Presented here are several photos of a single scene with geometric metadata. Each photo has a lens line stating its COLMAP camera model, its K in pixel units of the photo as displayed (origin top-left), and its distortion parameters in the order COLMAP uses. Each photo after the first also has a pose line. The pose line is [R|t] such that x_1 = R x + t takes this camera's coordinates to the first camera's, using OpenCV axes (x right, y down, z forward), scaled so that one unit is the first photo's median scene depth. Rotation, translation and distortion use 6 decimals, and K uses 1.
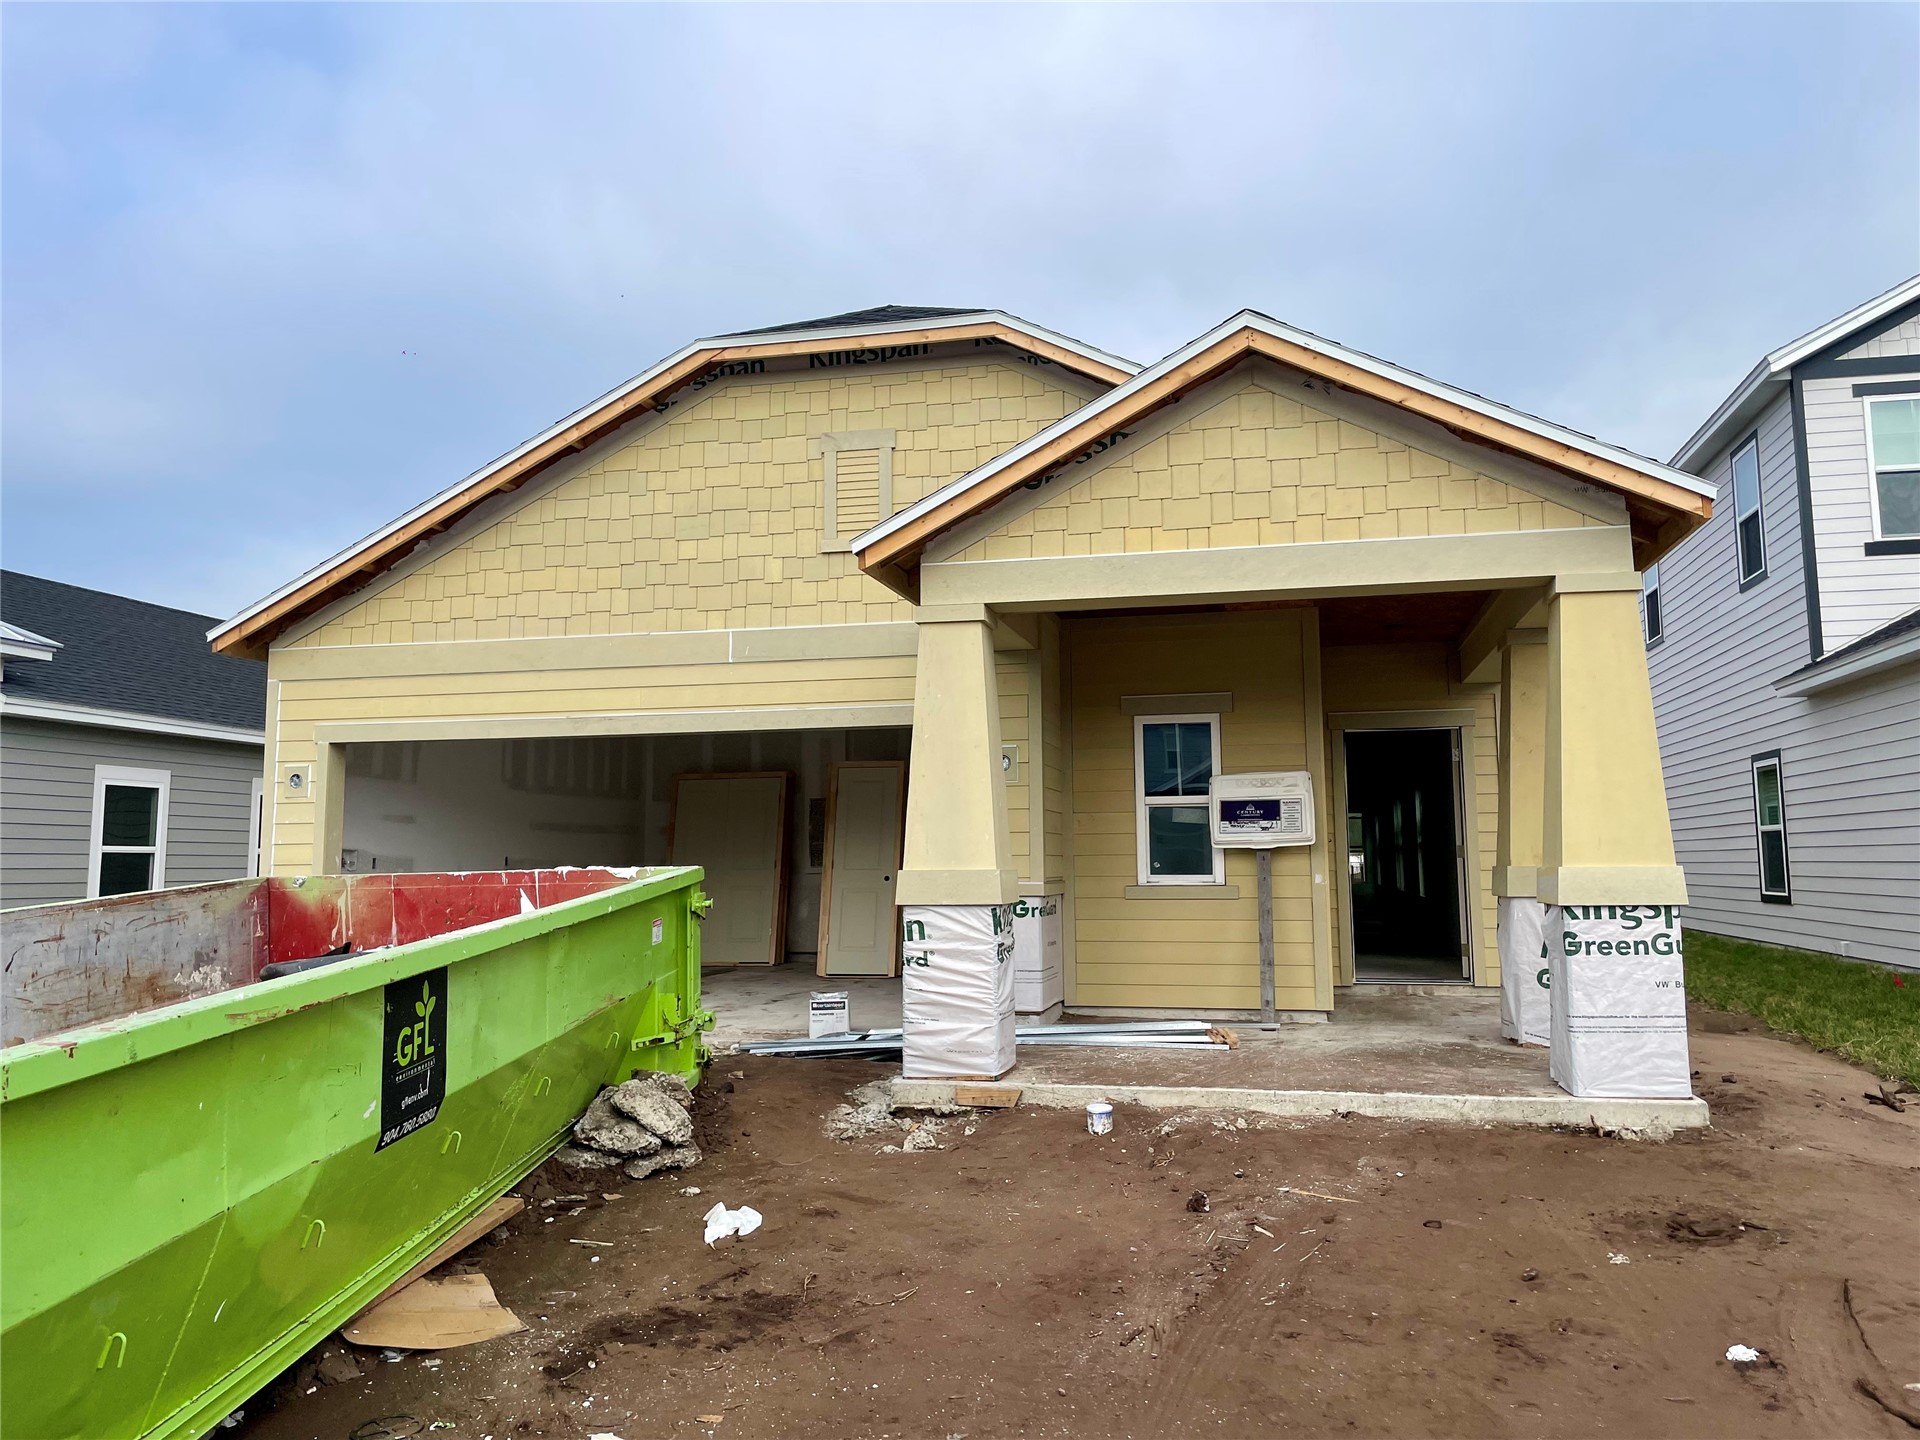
lens RADIAL K [[1467.0, 0, 967.4], [0, 1467.0, 713.0], [0, 0, 1]] dist [0.079896, -0.013854]
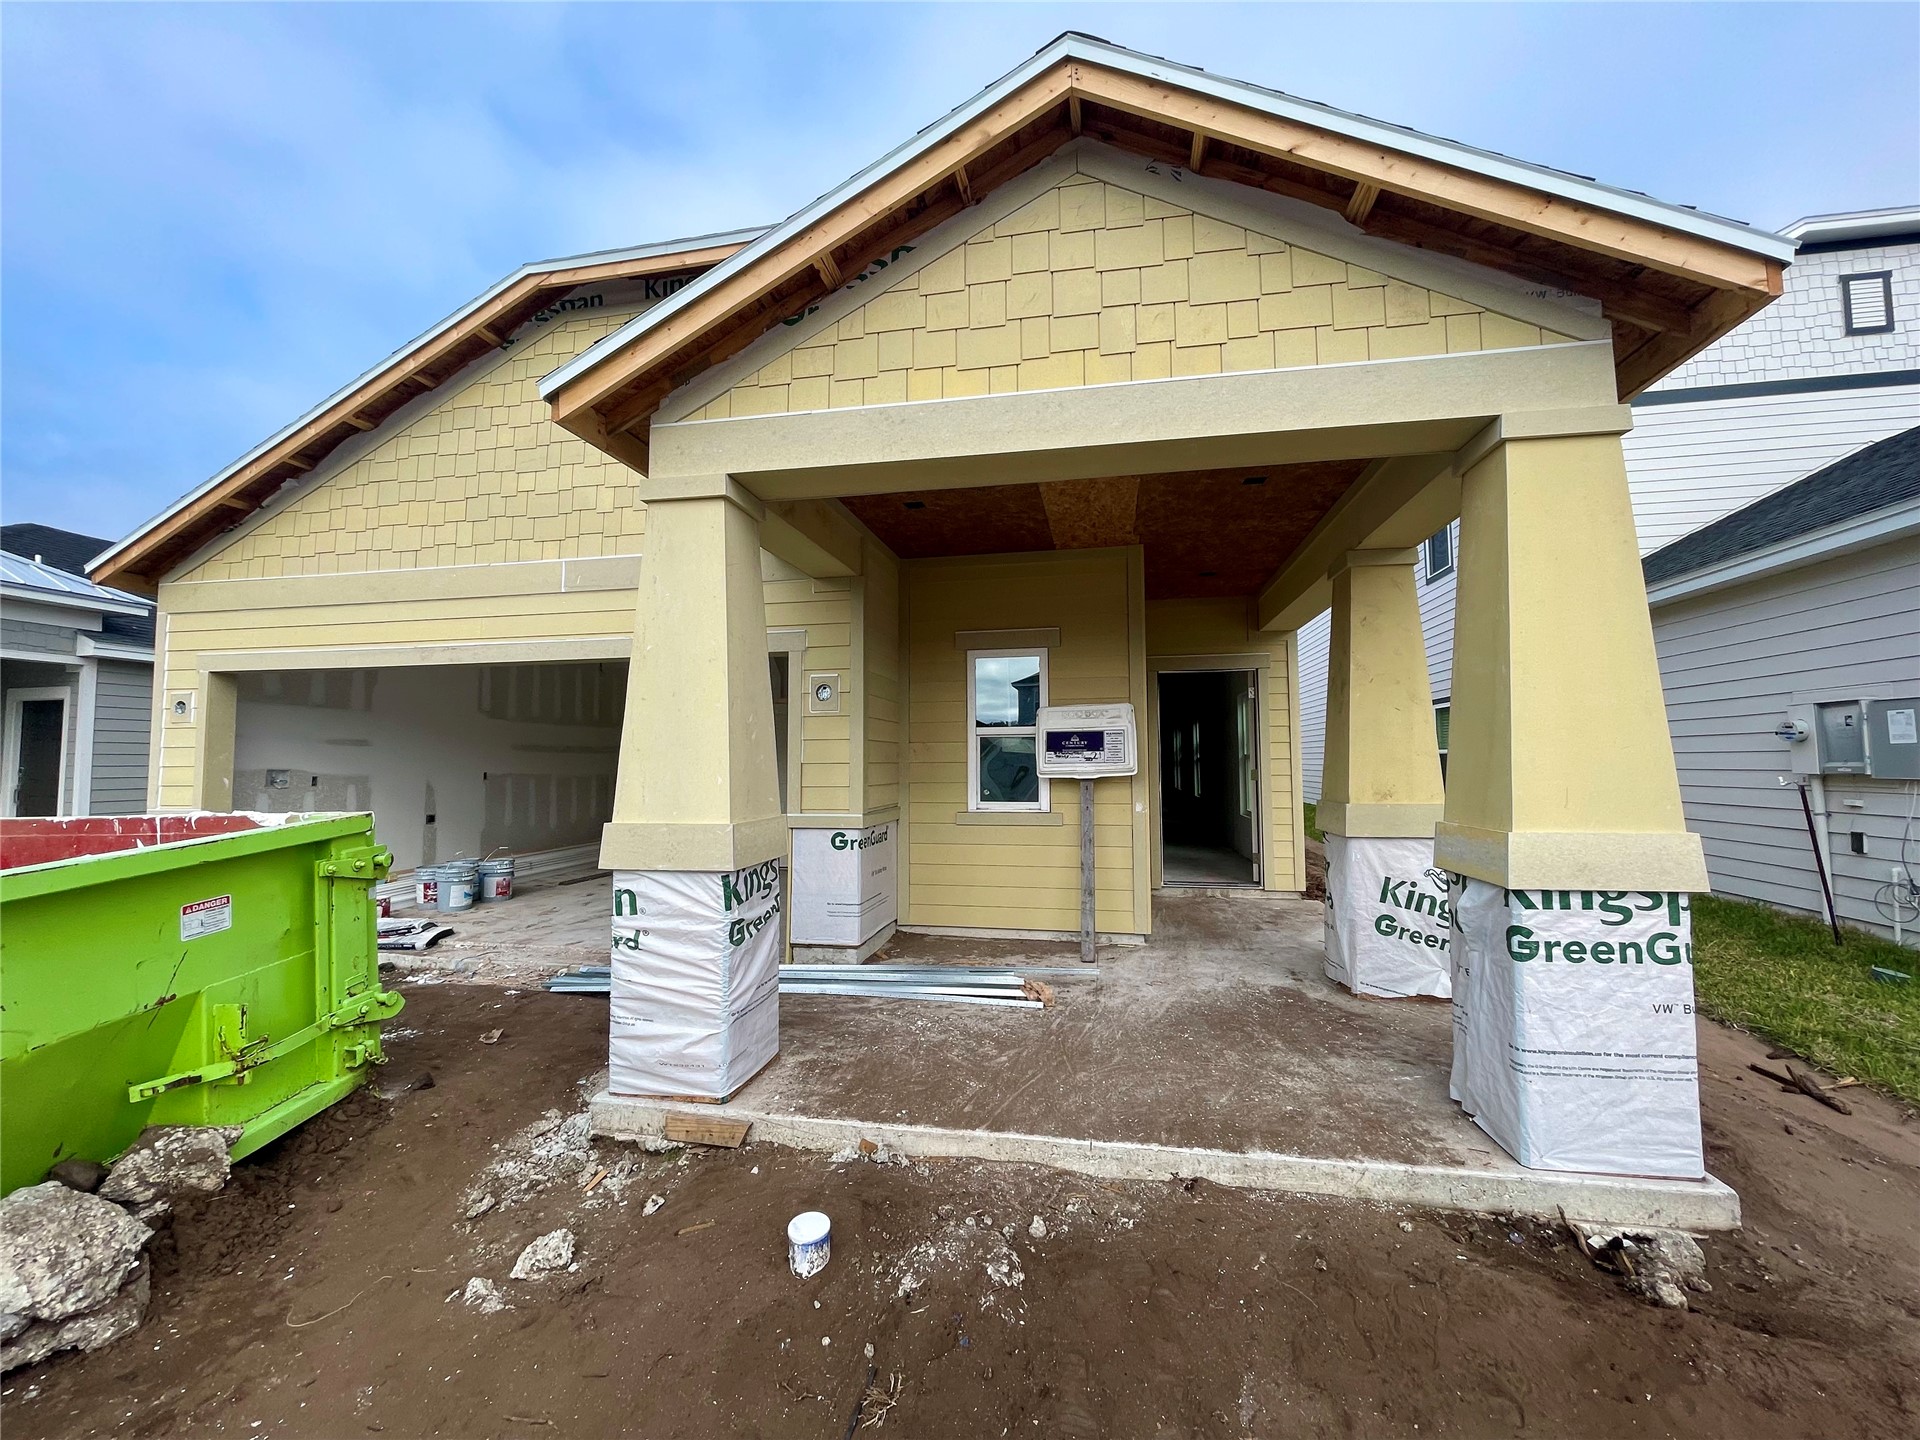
lens RADIAL K [[776.6, 0, 952.6], [0, 776.6, 722.7], [0, 0, 1]] dist [0.000350, 0.000451]
pose [[0.999787, 0.005920, 0.019768, 0.123495], [-0.006919, 0.998680, 0.050893, 0.033627], [-0.019440, -0.051019, 0.998508, 0.594340]]
